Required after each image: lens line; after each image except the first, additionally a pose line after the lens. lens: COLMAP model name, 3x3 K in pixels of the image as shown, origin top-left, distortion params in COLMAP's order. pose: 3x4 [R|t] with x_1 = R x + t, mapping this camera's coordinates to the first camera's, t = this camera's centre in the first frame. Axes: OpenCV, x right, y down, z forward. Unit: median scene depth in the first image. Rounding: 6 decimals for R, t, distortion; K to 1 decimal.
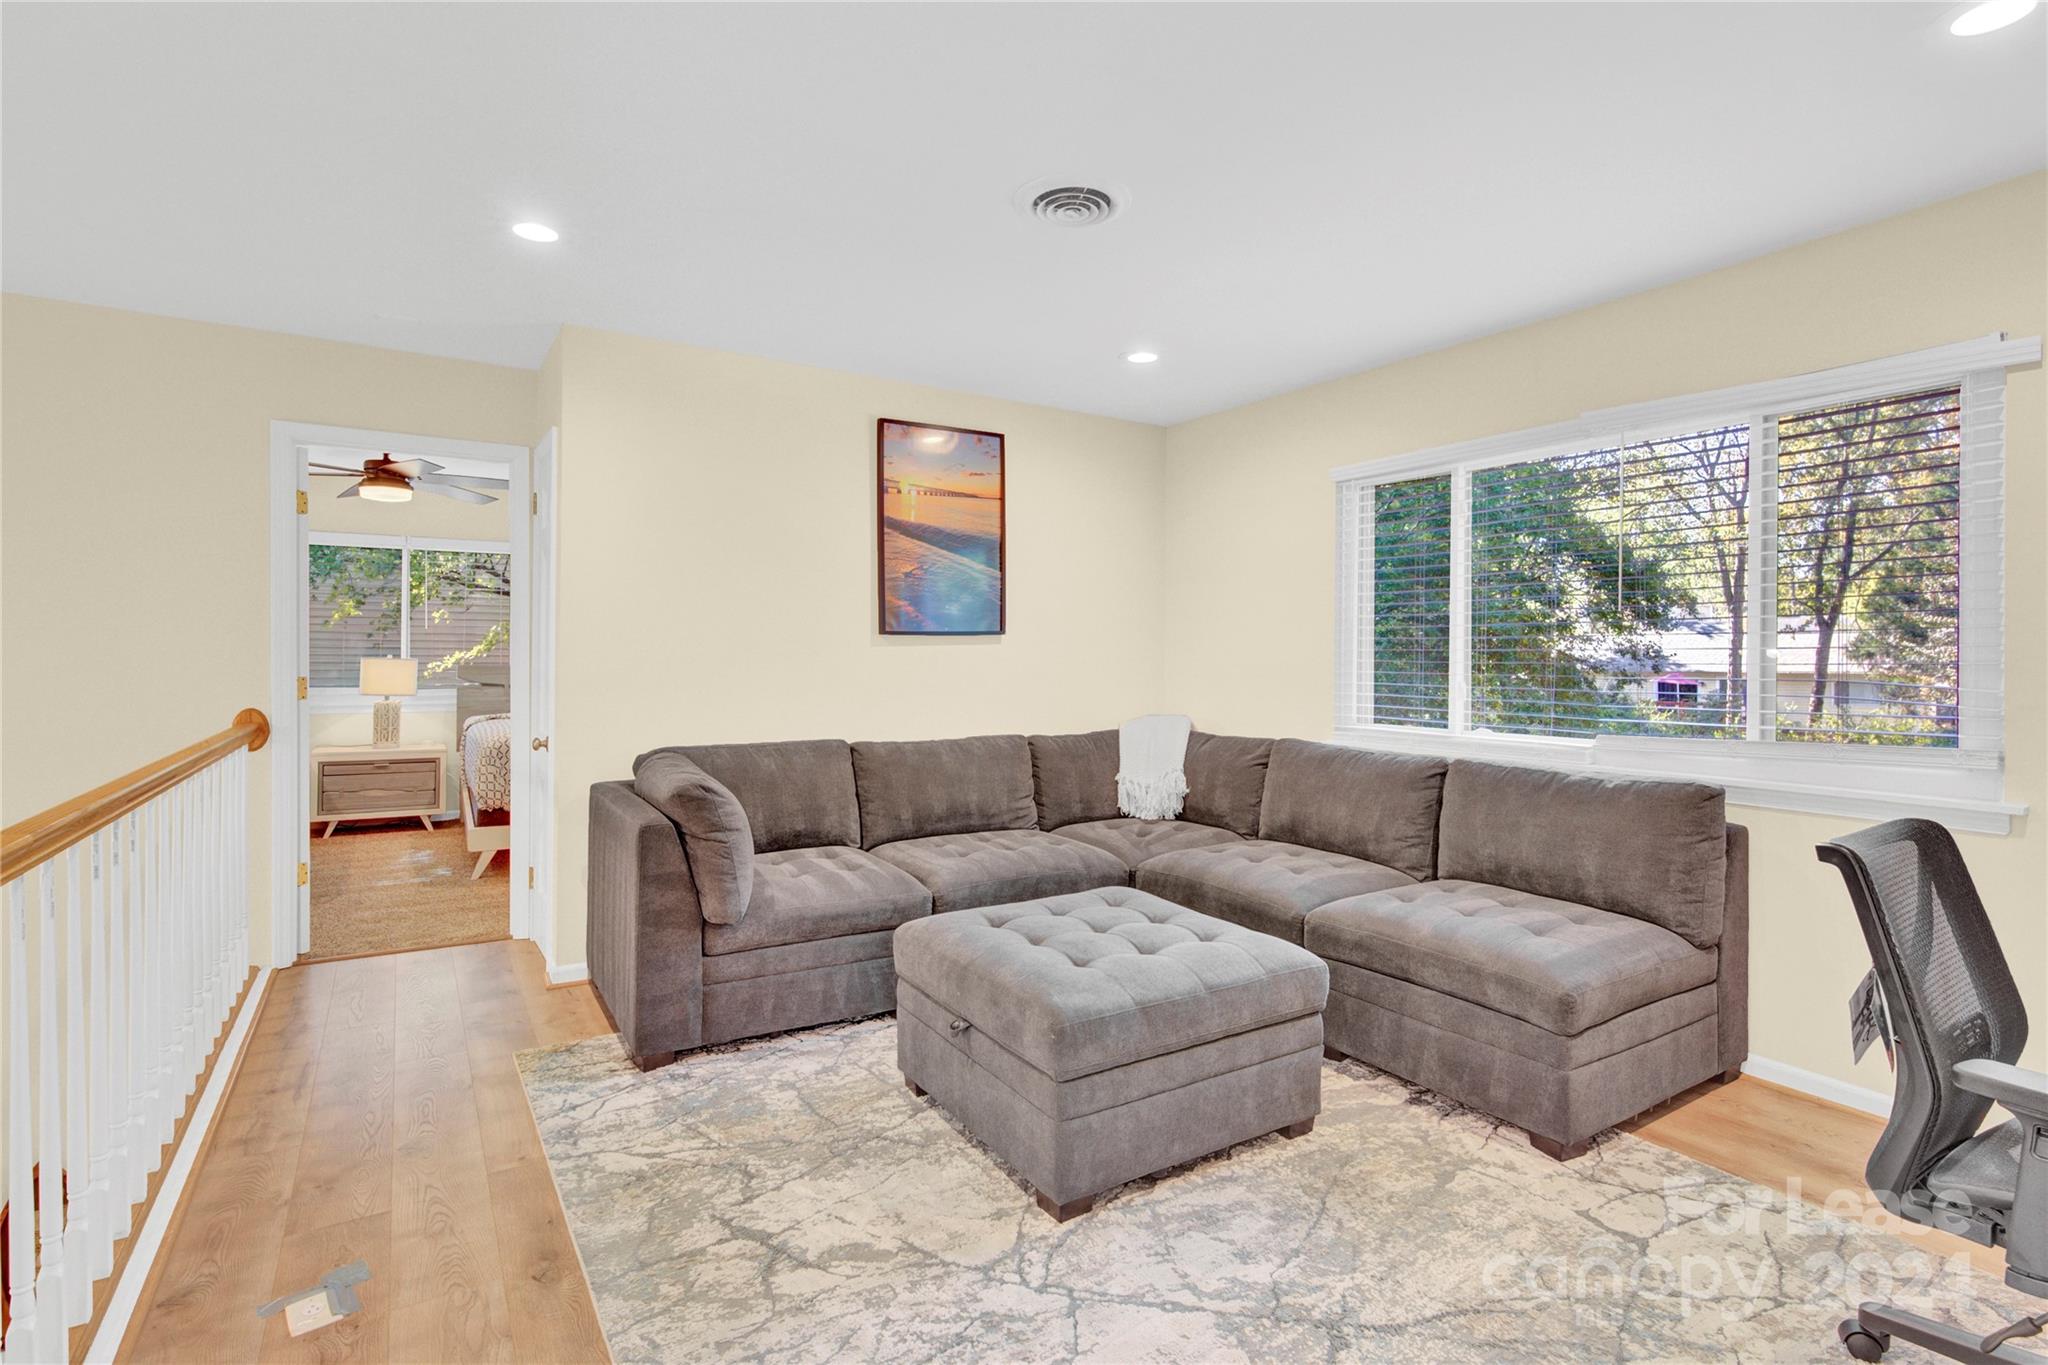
lens RADIAL K [[991.7, 0, 1032.2], [0, 991.7, 671.6], [0, 0, 1]] dist [-0.004168, 0.001766]
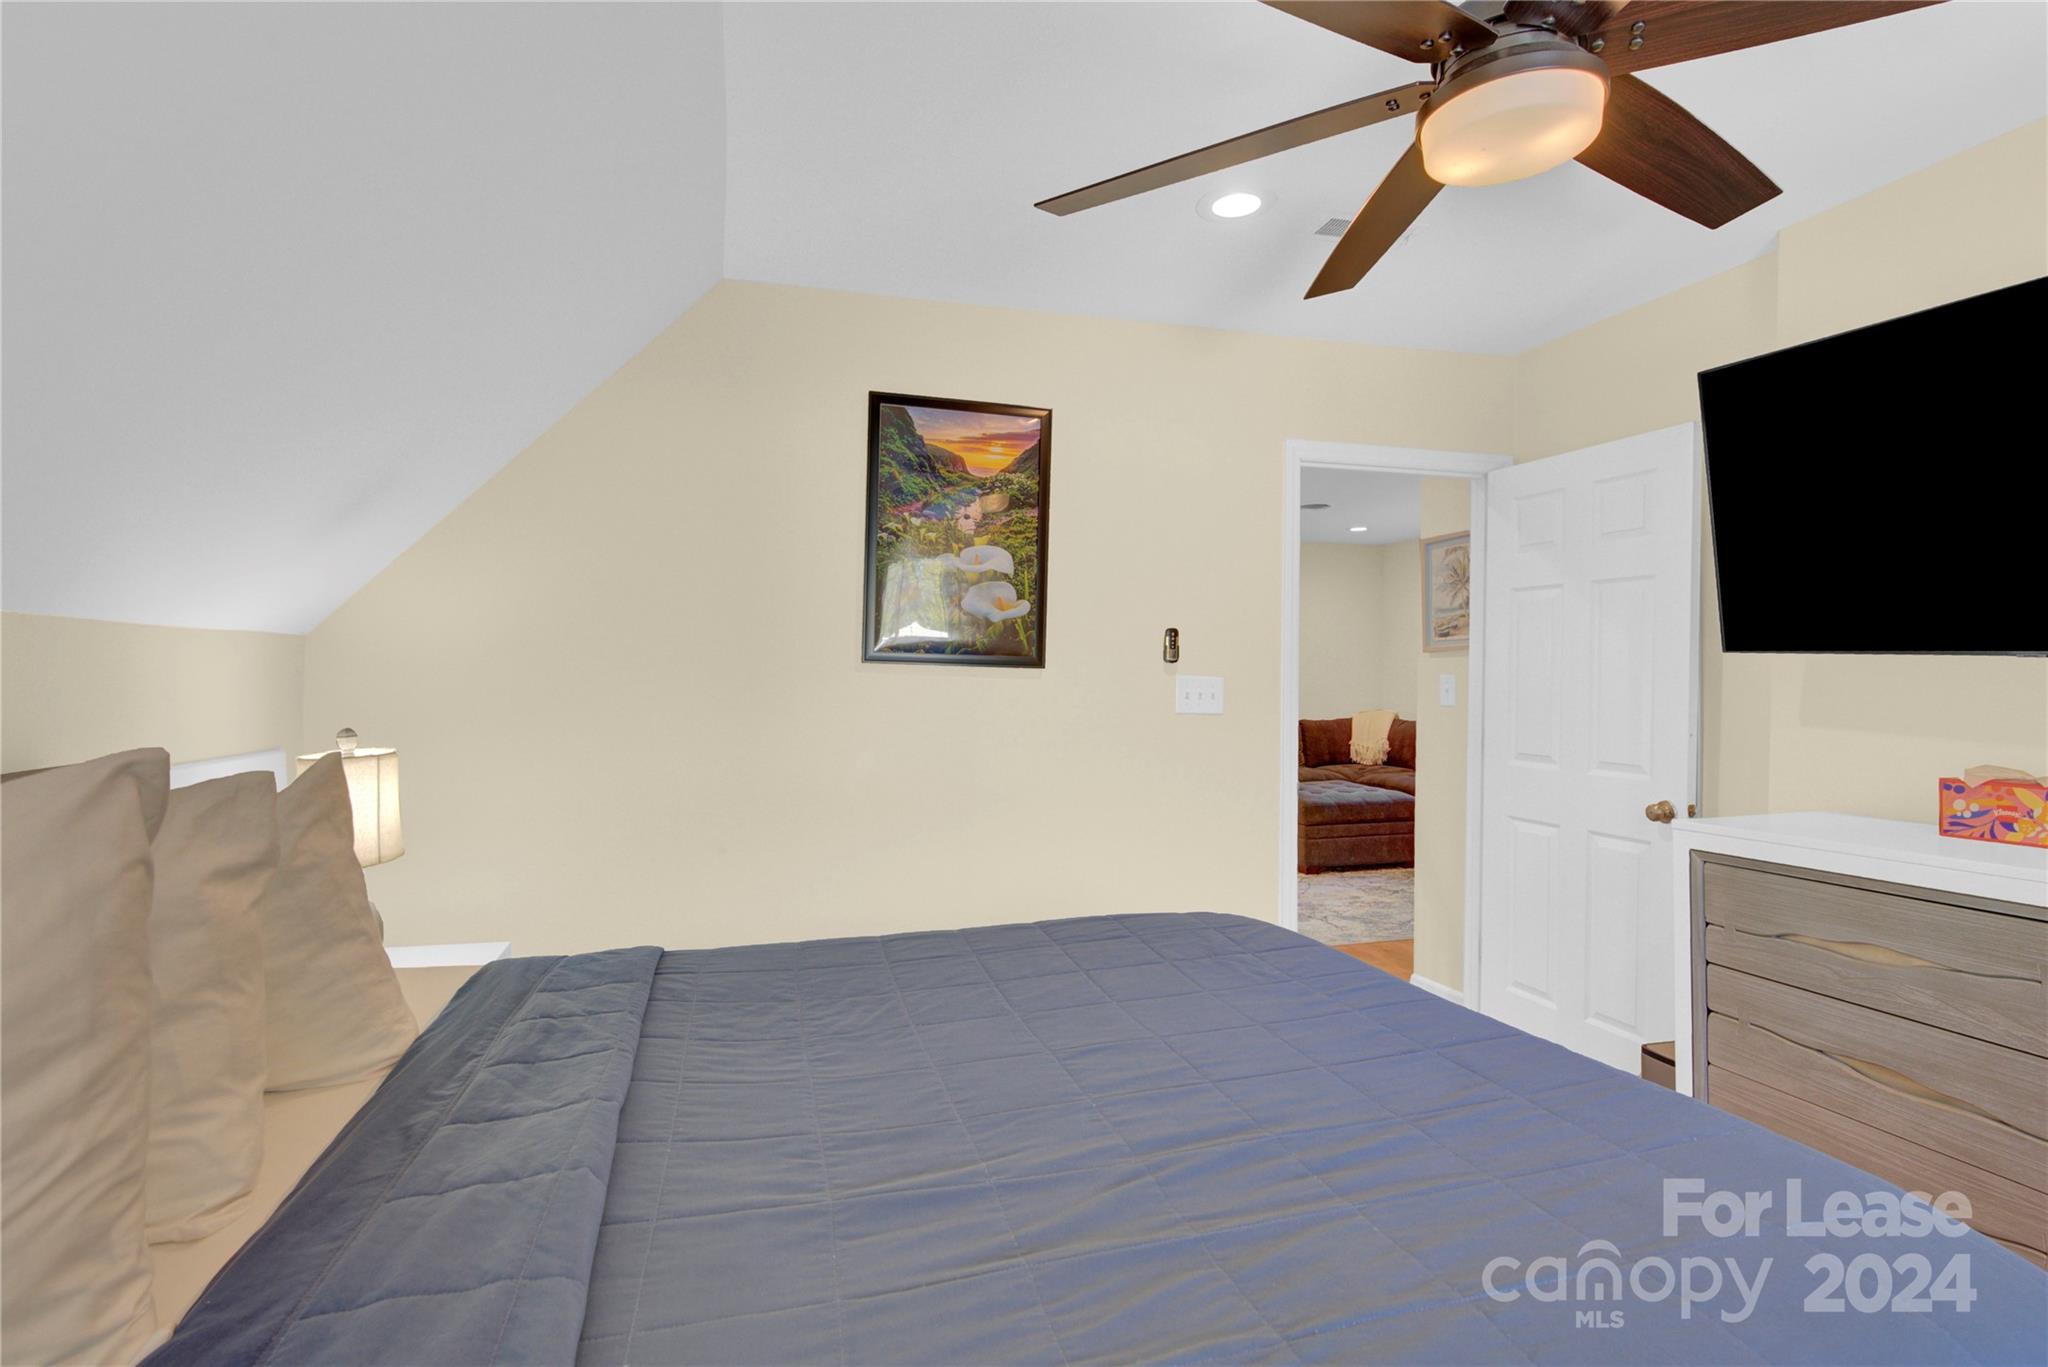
lens RADIAL K [[991.7, 0, 996.8], [0, 991.7, 693.4], [0, 0, 1]] dist [-0.004168, 0.001766]
pose [[0.950183, -0.004359, -0.311663, 0.036323], [0.004387, 0.999990, -0.000613, 0.011938], [0.311663, -0.000785, 0.950192, -1.036377]]
